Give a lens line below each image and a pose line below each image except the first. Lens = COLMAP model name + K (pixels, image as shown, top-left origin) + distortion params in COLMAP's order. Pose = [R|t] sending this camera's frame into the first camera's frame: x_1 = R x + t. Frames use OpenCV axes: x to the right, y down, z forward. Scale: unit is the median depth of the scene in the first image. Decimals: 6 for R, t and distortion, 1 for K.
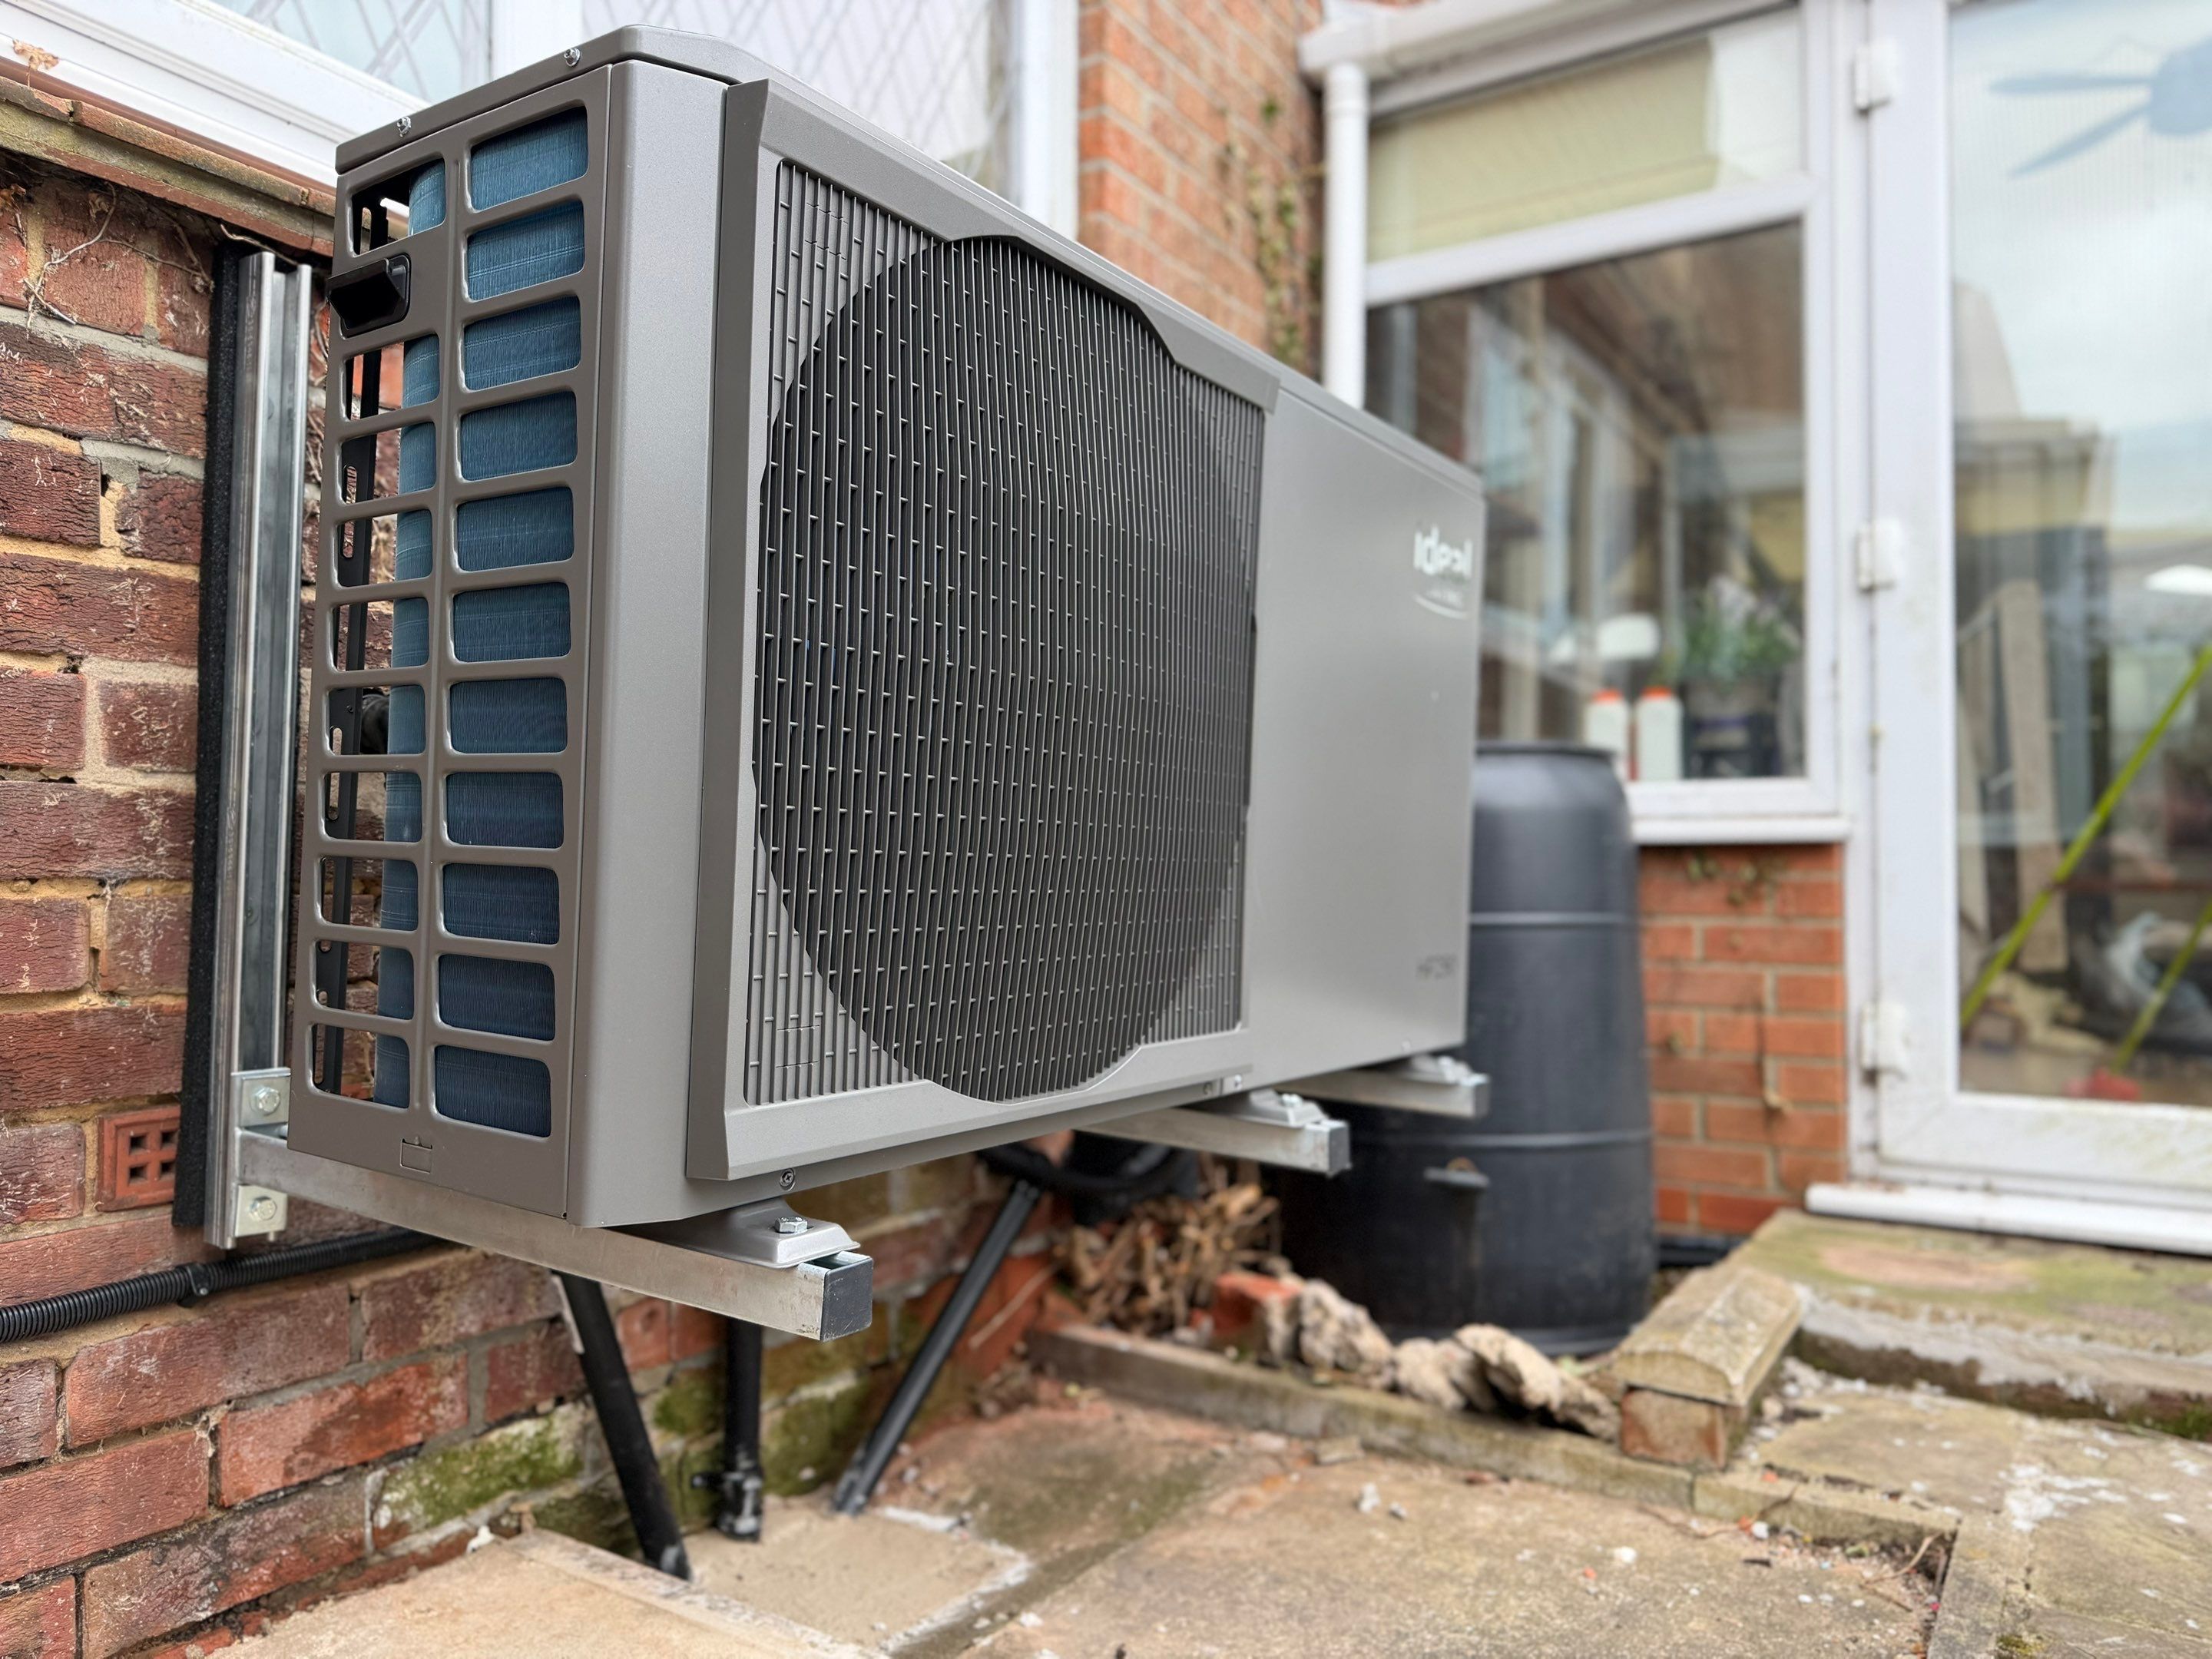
lens RADIAL K [[1599.5, 0, 1111.0], [0, 1599.5, 823.3], [0, 0, 1]] dist [0.001492, -0.007525]
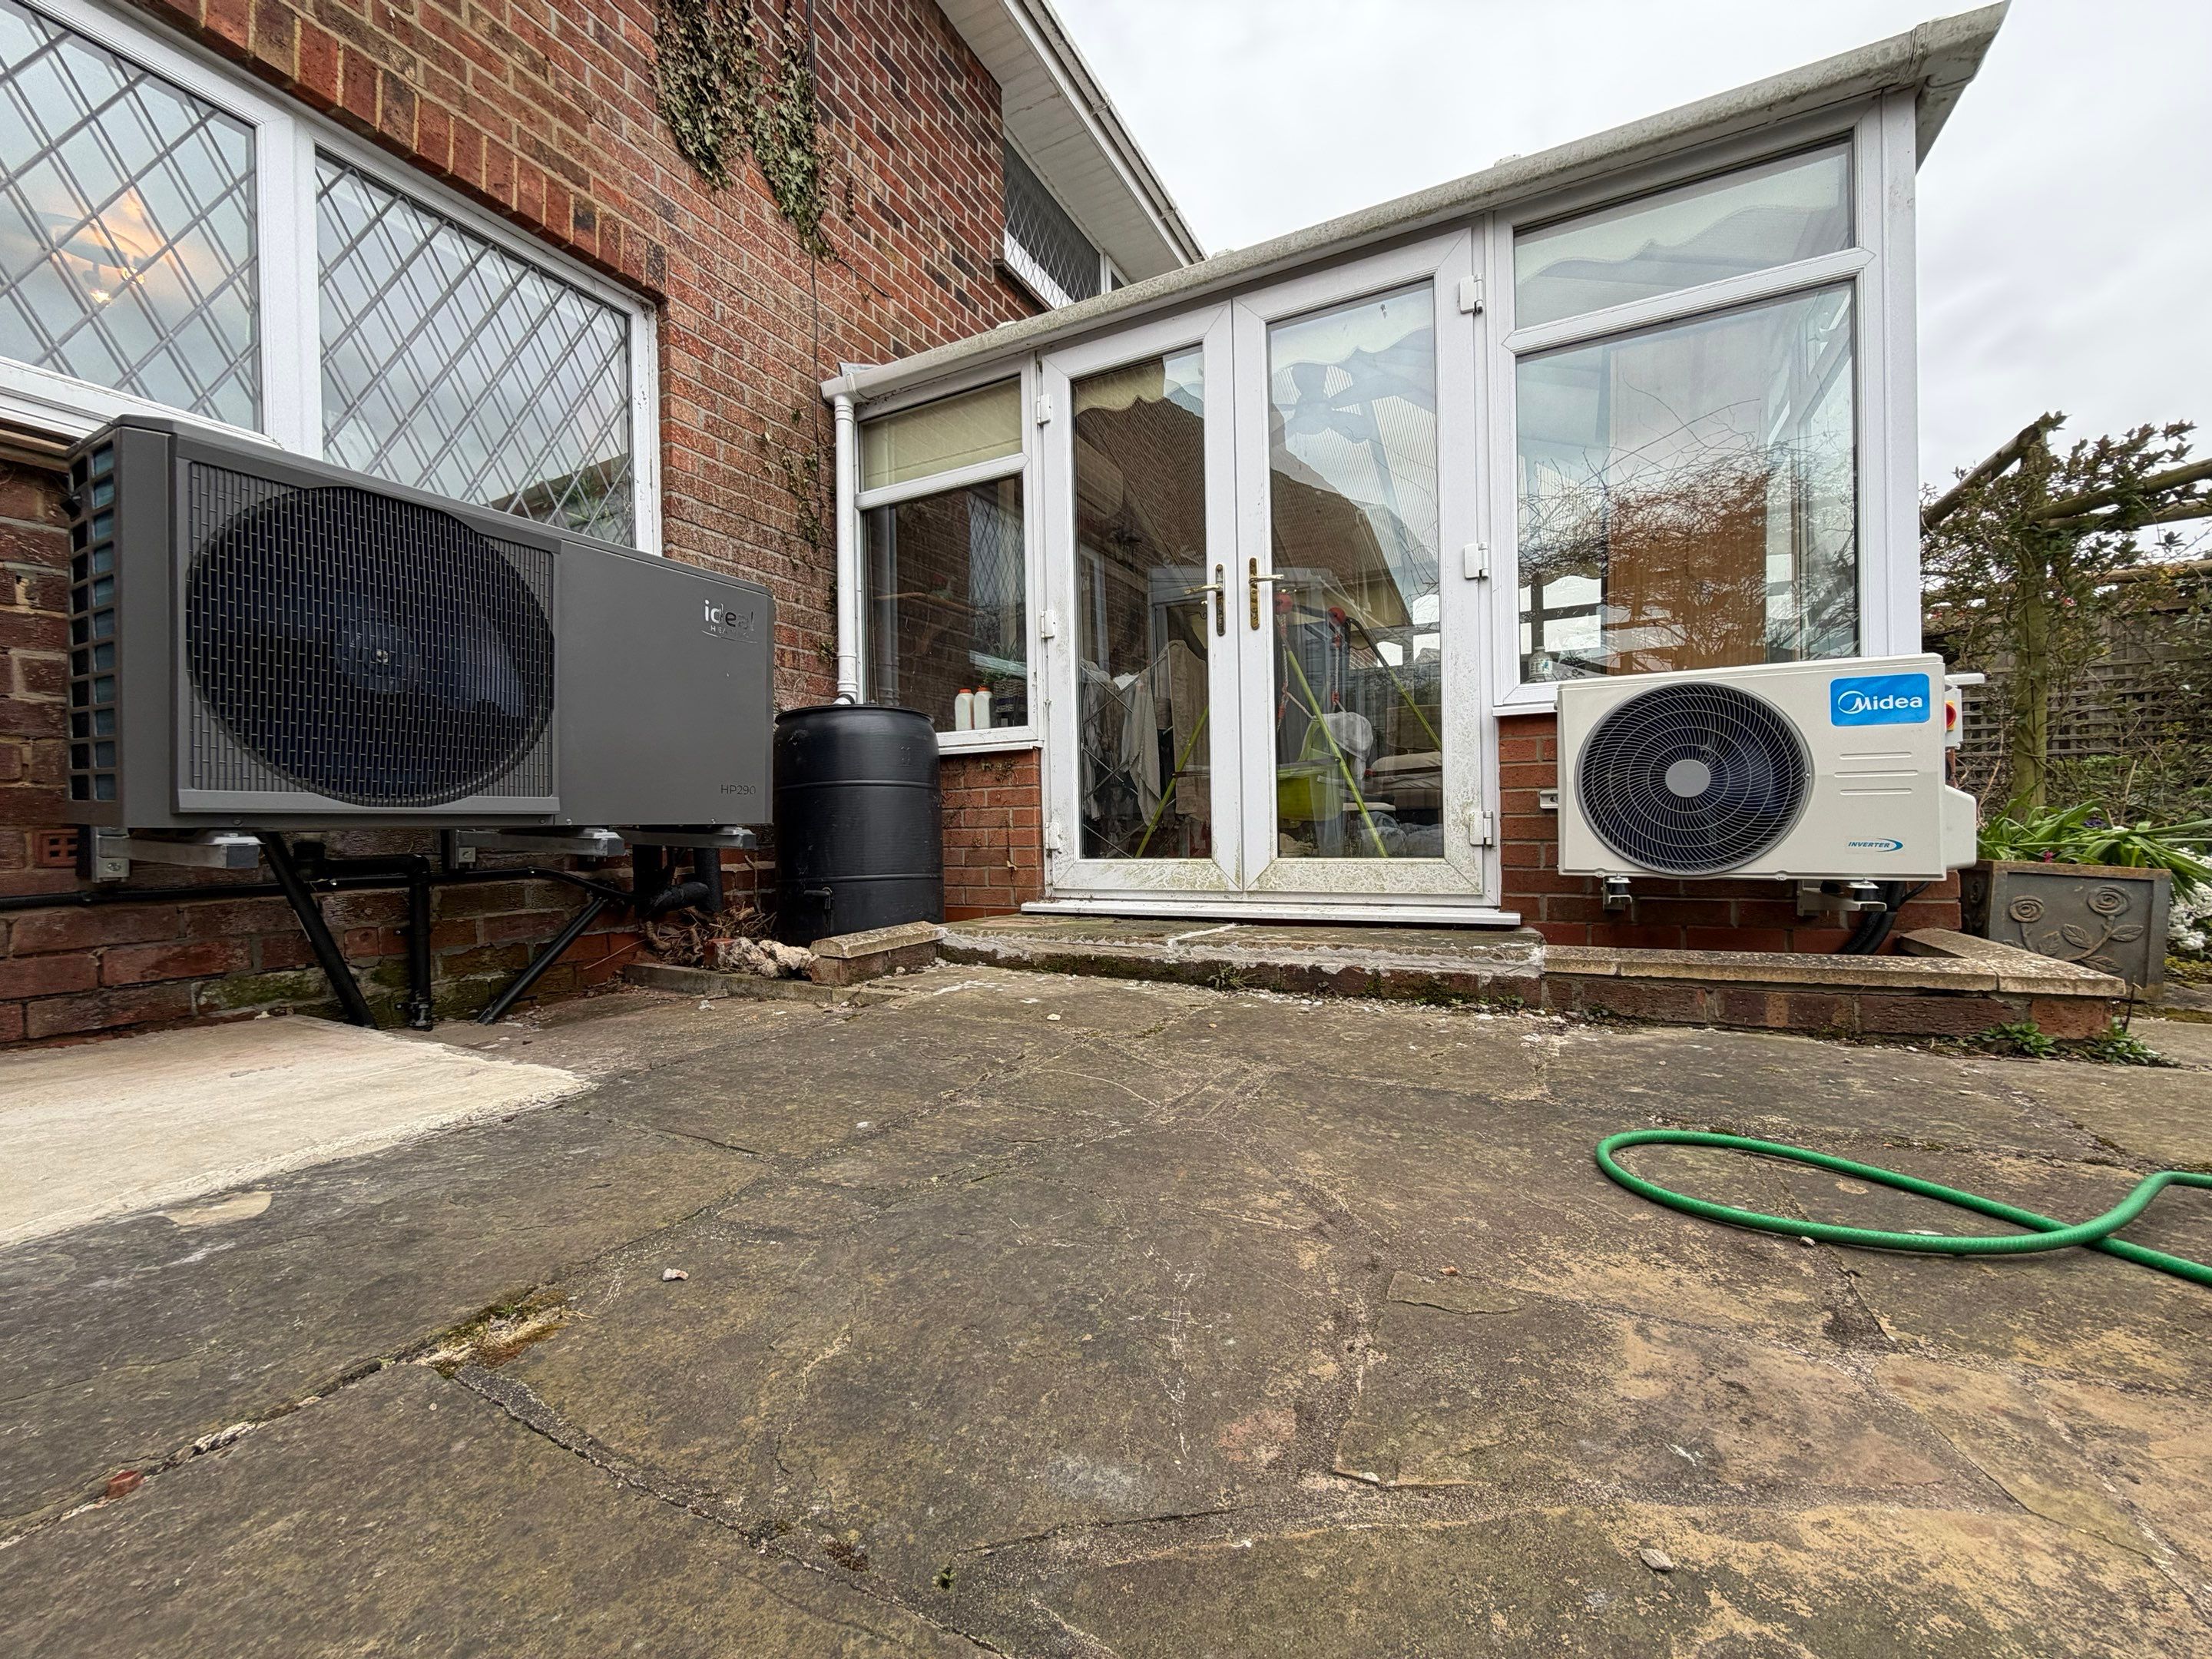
lens RADIAL K [[886.7, 0, 1116.6], [0, 886.7, 825.9], [0, 0, 1]] dist [0.000922, -0.000073]
pose [[0.995007, -0.023699, 0.096953, 0.821877], [0.020418, 0.999189, 0.034692, 0.141240], [-0.097697, -0.032539, 0.994684, -0.497634]]
